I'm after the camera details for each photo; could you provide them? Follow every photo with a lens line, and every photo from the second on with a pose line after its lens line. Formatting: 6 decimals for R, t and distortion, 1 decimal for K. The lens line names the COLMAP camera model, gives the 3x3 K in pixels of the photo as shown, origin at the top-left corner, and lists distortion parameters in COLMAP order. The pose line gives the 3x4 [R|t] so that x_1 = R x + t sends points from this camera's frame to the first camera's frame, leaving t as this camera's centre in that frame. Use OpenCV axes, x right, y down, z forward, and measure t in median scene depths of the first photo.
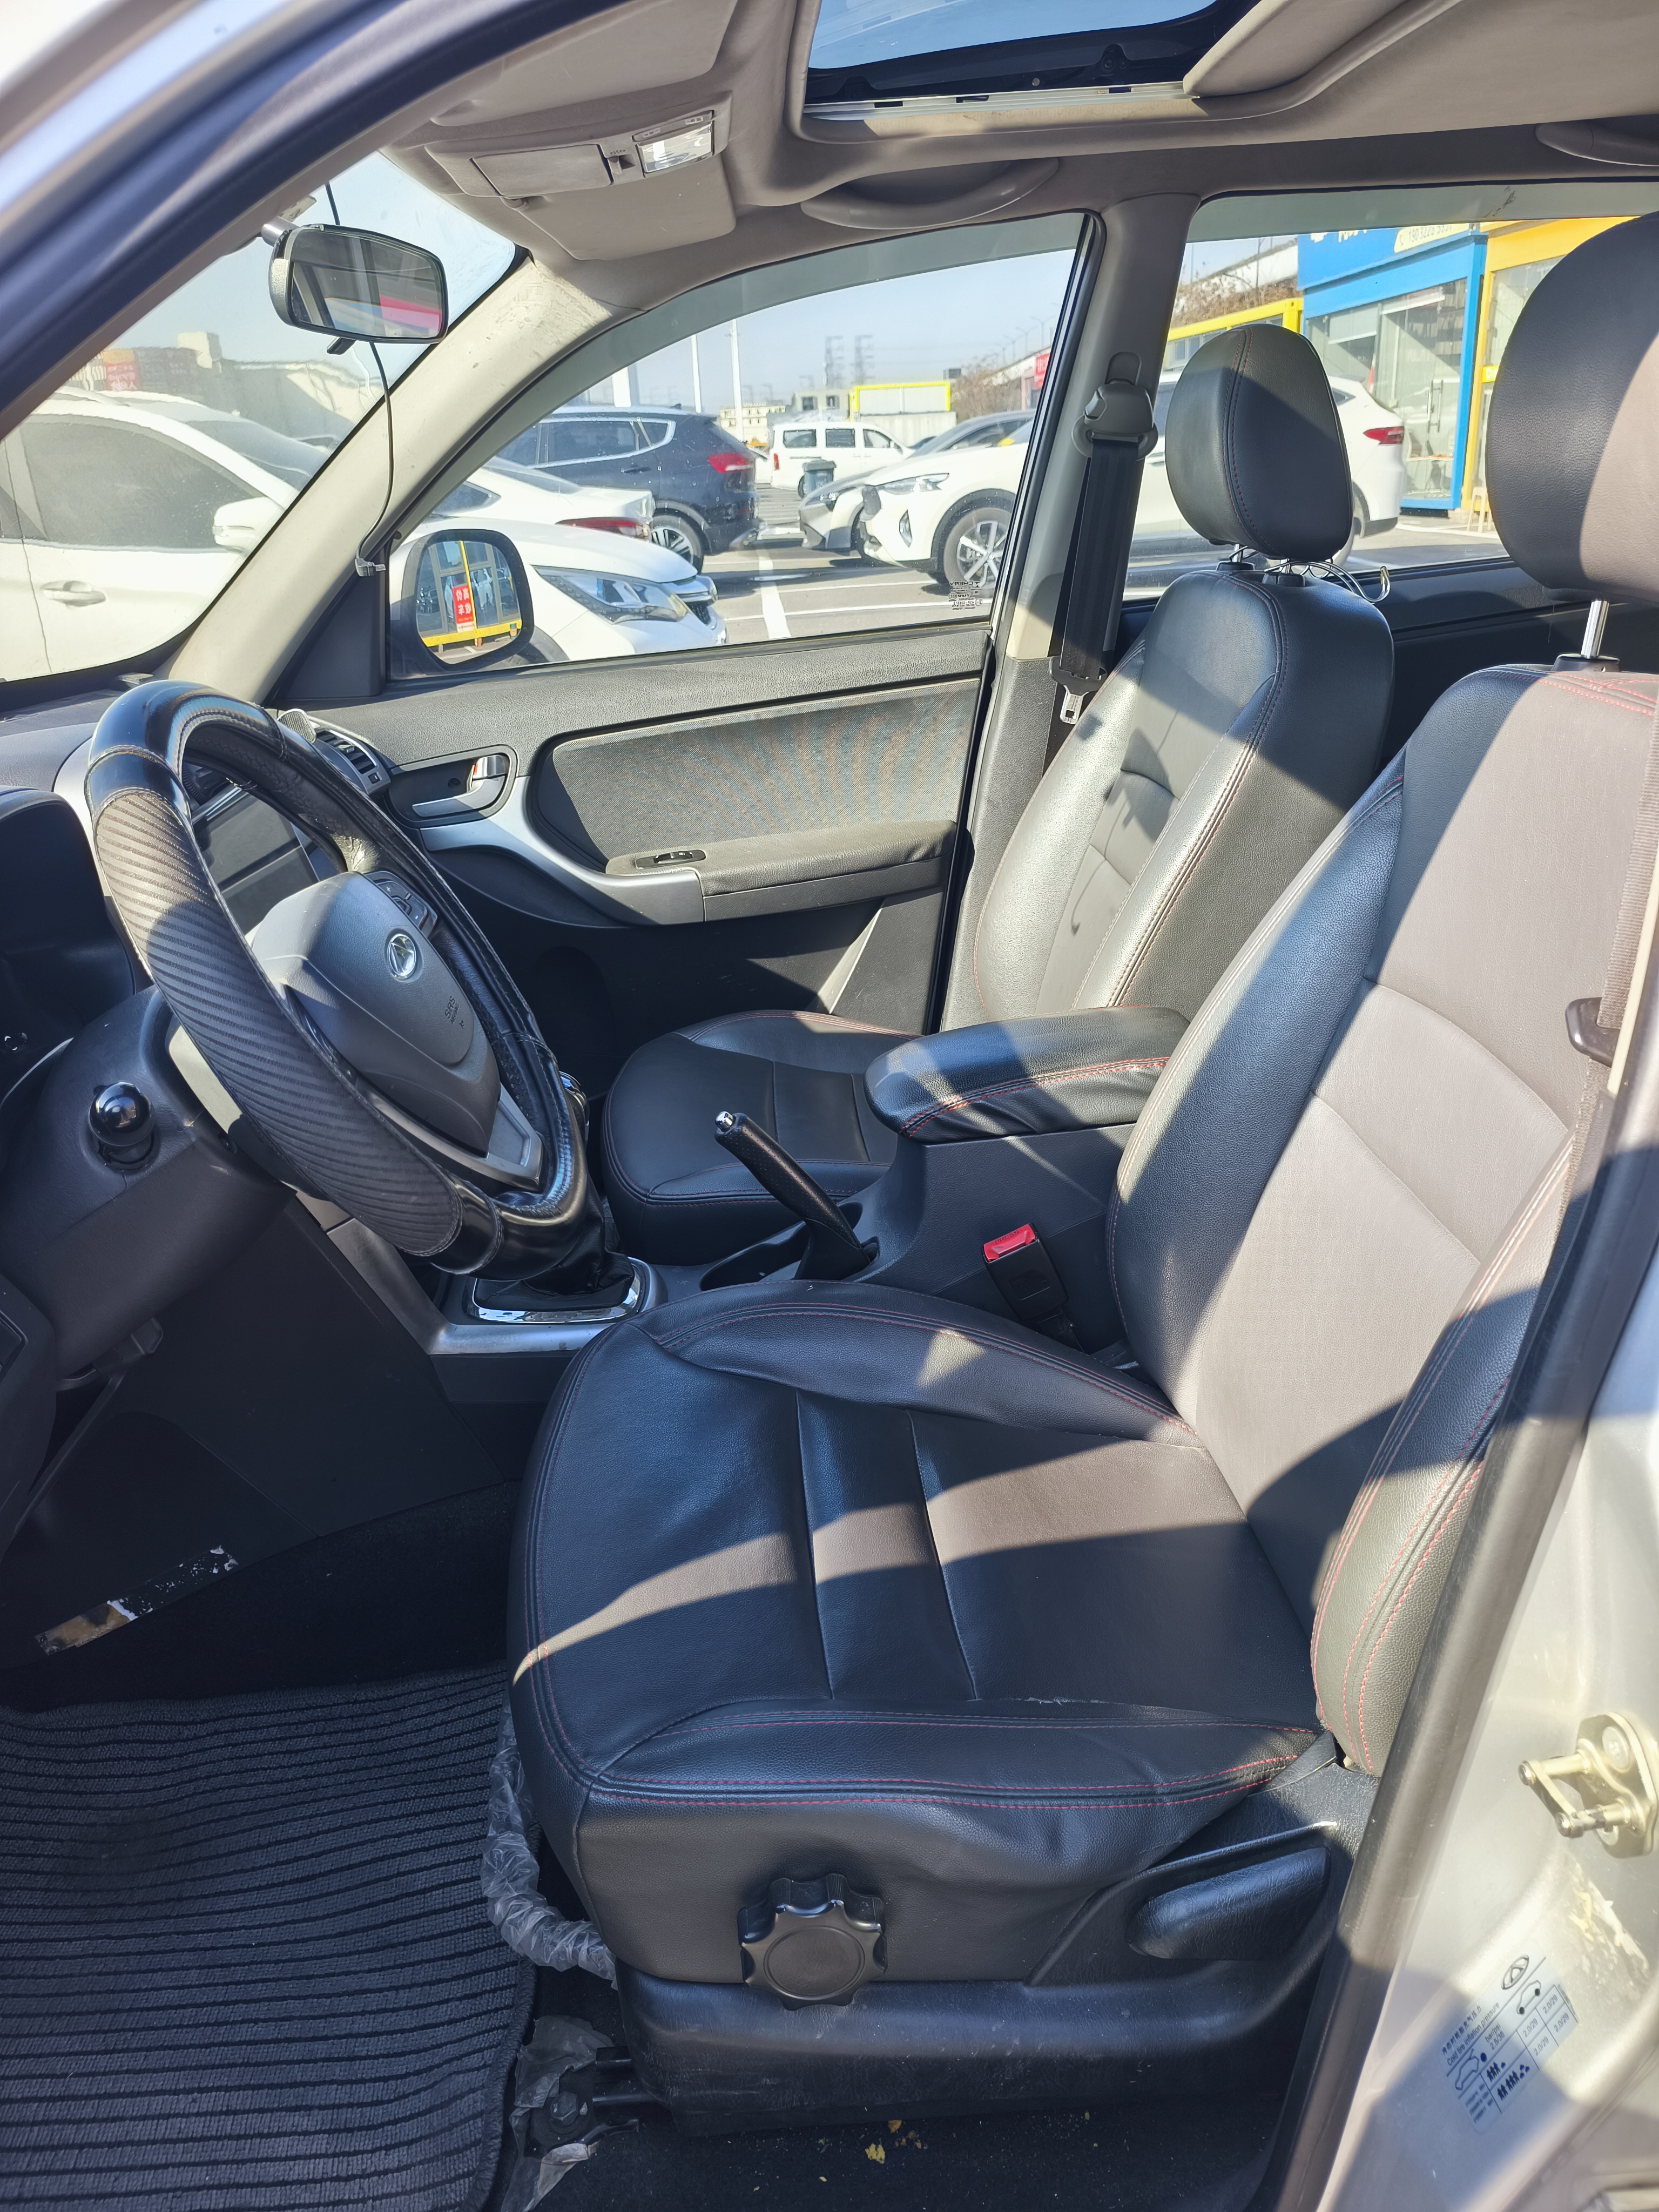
lens RADIAL K [[1641.1, 0, 829.5], [0, 1641.1, 1106.0], [0, 0, 1]] dist [-0.008167, -0.002918]
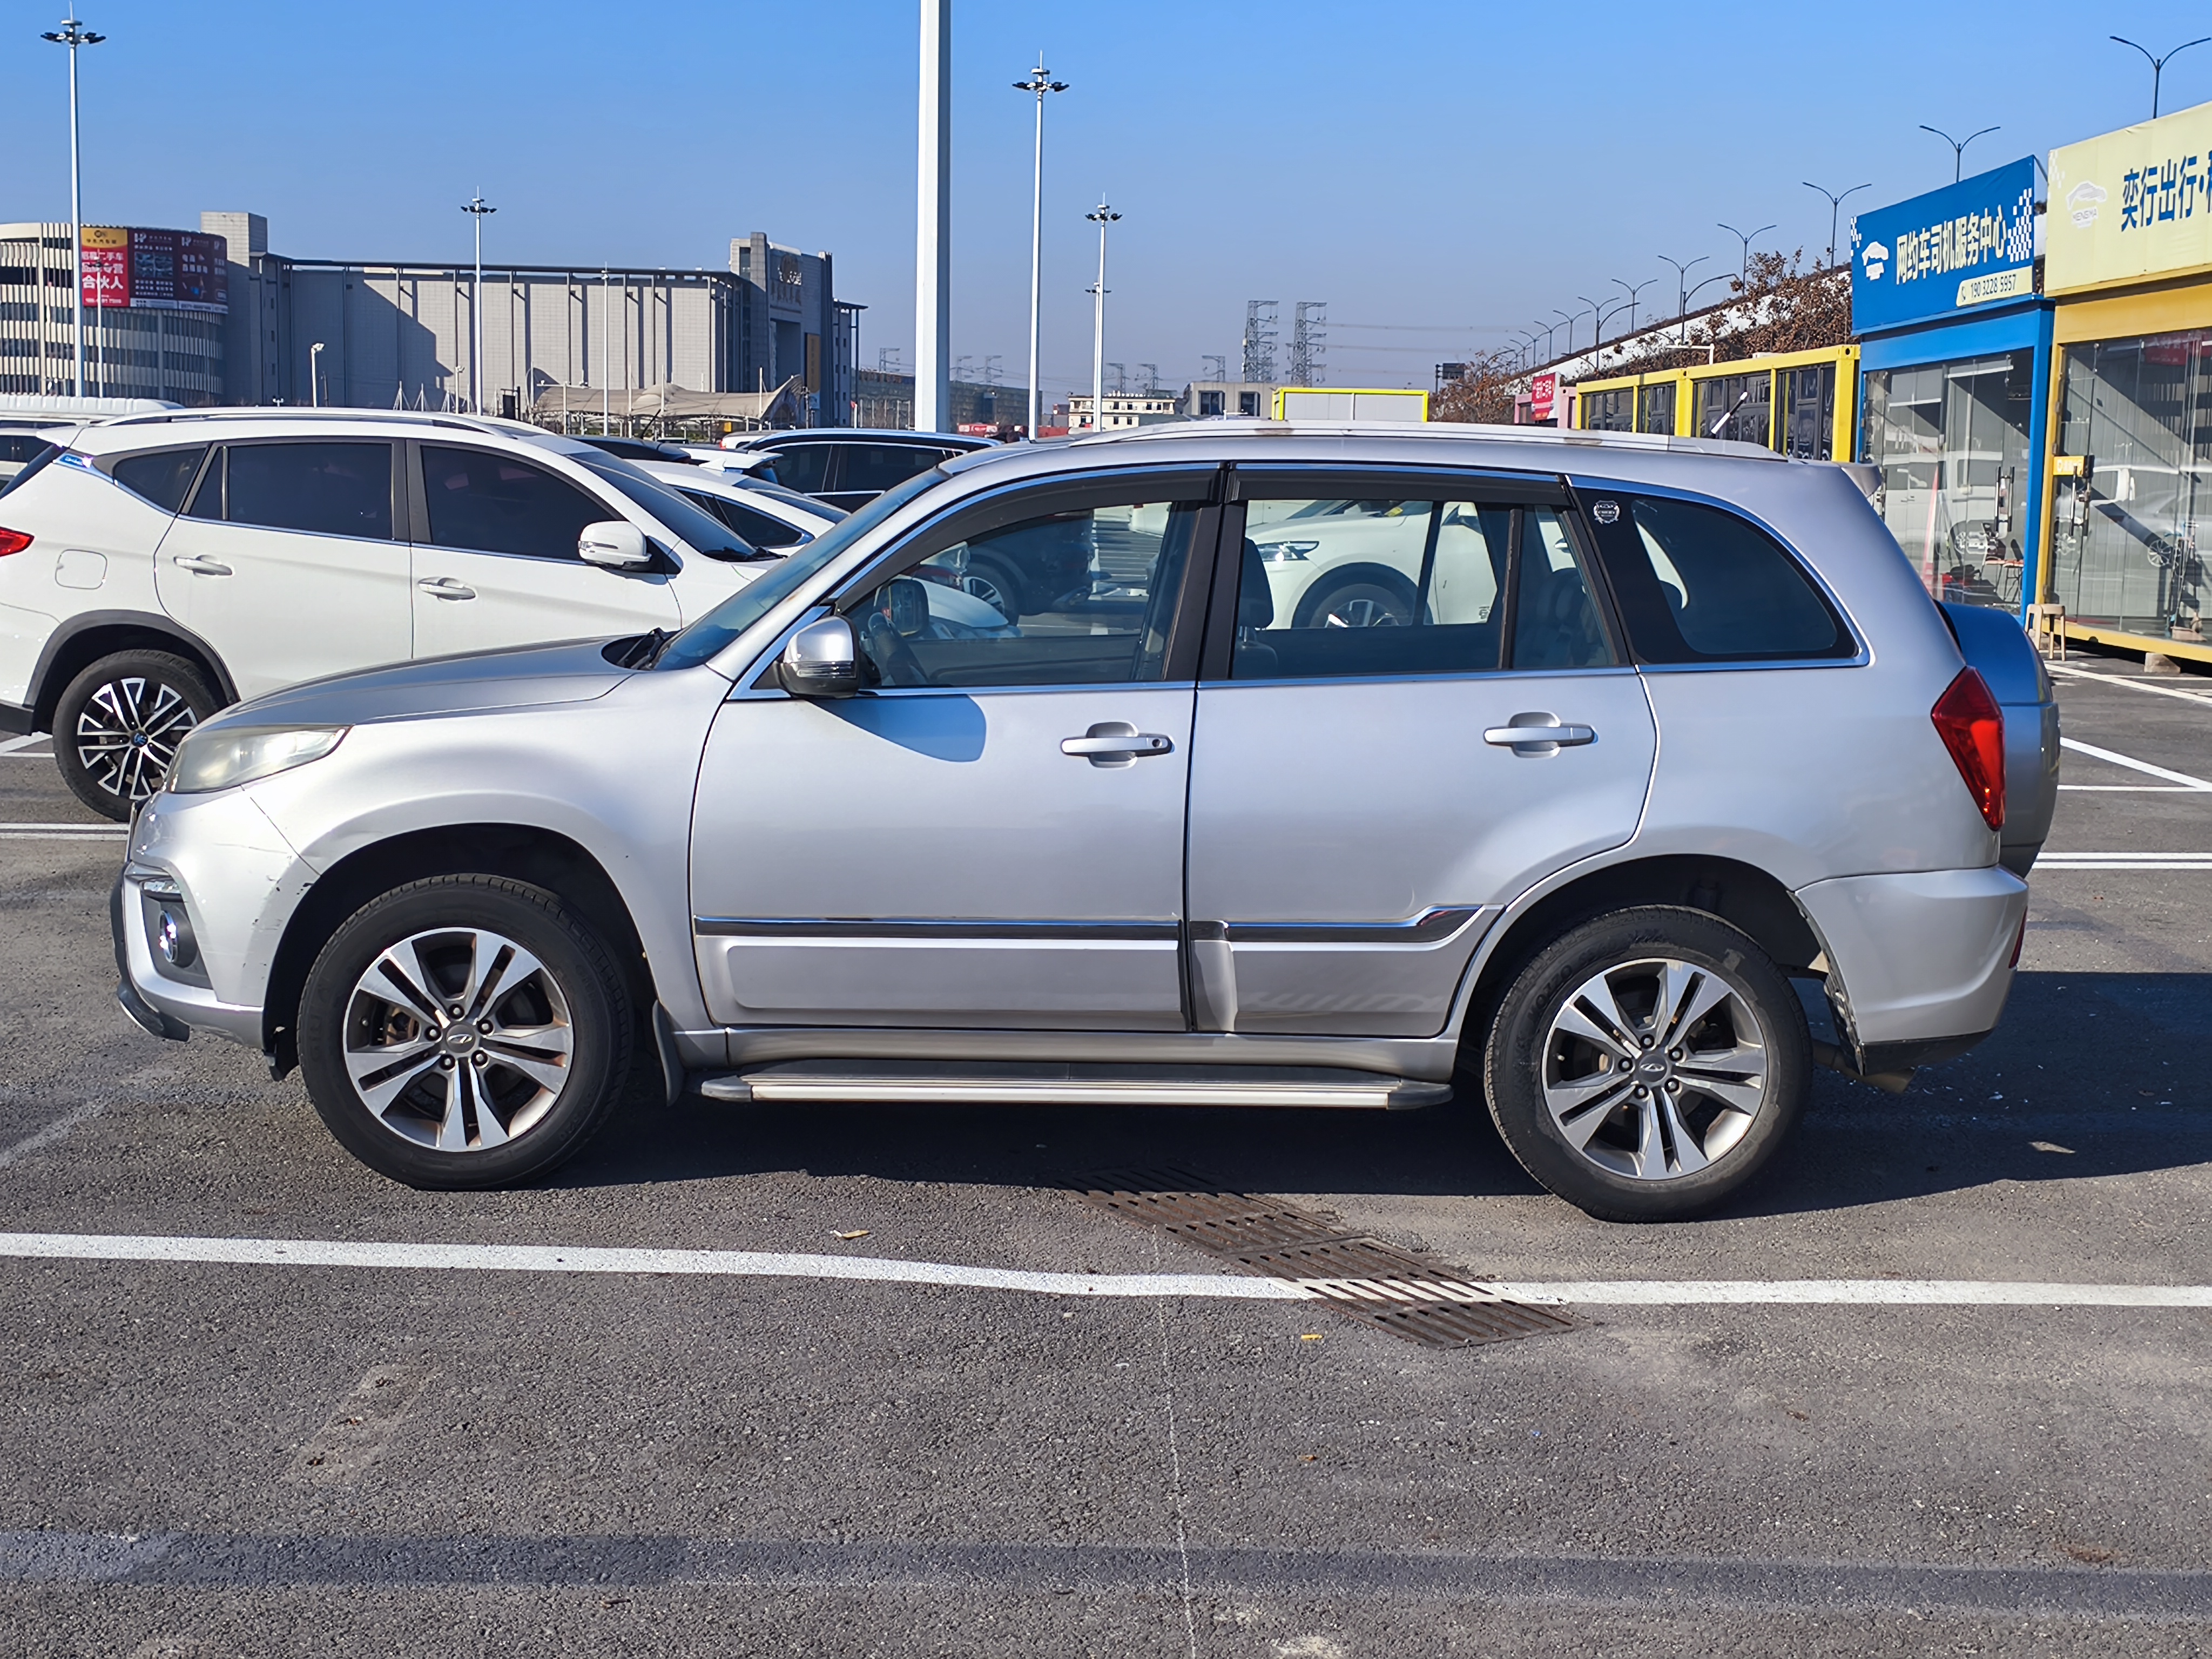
lens RADIAL K [[2905.6, 0, 1123.6], [0, 2905.6, 829.3], [0, 0, 1]] dist [0.085517, -0.168569]
pose [[0.996409, 0.078331, -0.032132, 0.028285], [-0.083921, 0.963961, -0.252462, 0.125894], [0.011199, 0.254252, 0.967073, -0.363005]]
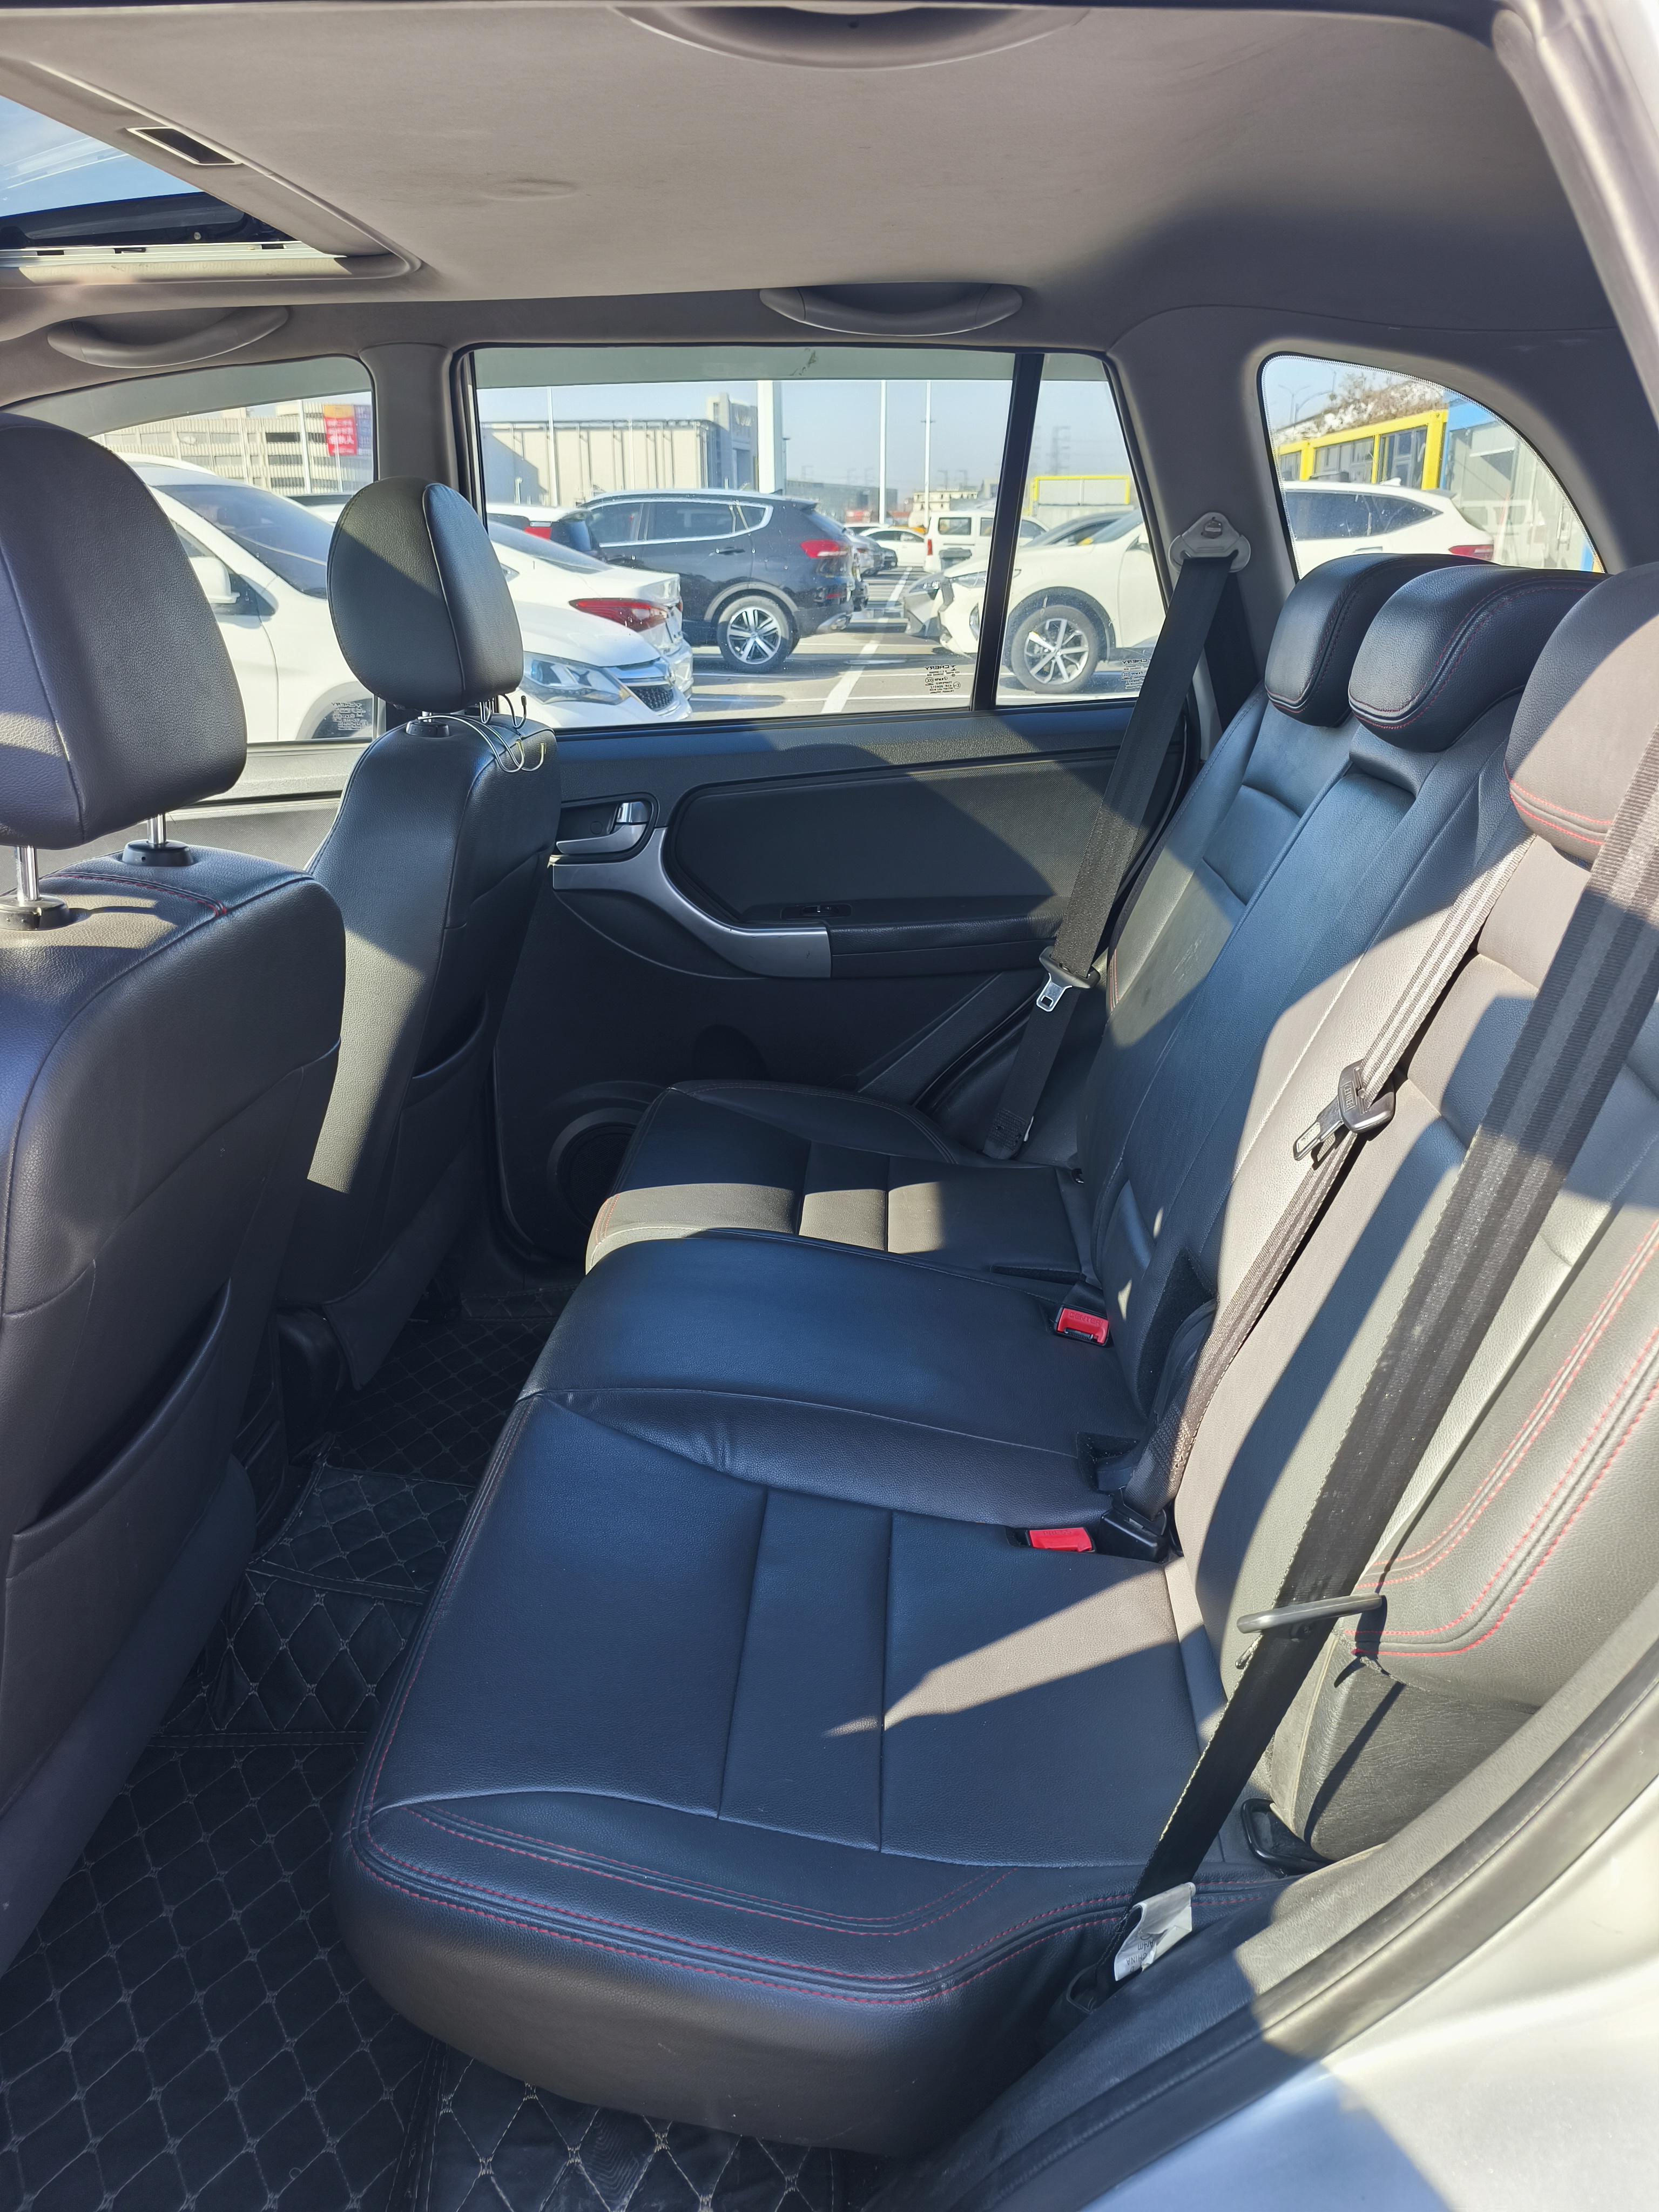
lens RADIAL K [[1626.9, 0, 842.0], [0, 1626.9, 1111.6], [0, 0, 1]] dist [0.008711, -0.001495]
pose [[0.993540, 0.076867, -0.083491, 0.062442], [-0.080066, 0.996151, -0.035666, -0.007048], [0.080428, 0.042121, 0.995870, 0.003250]]
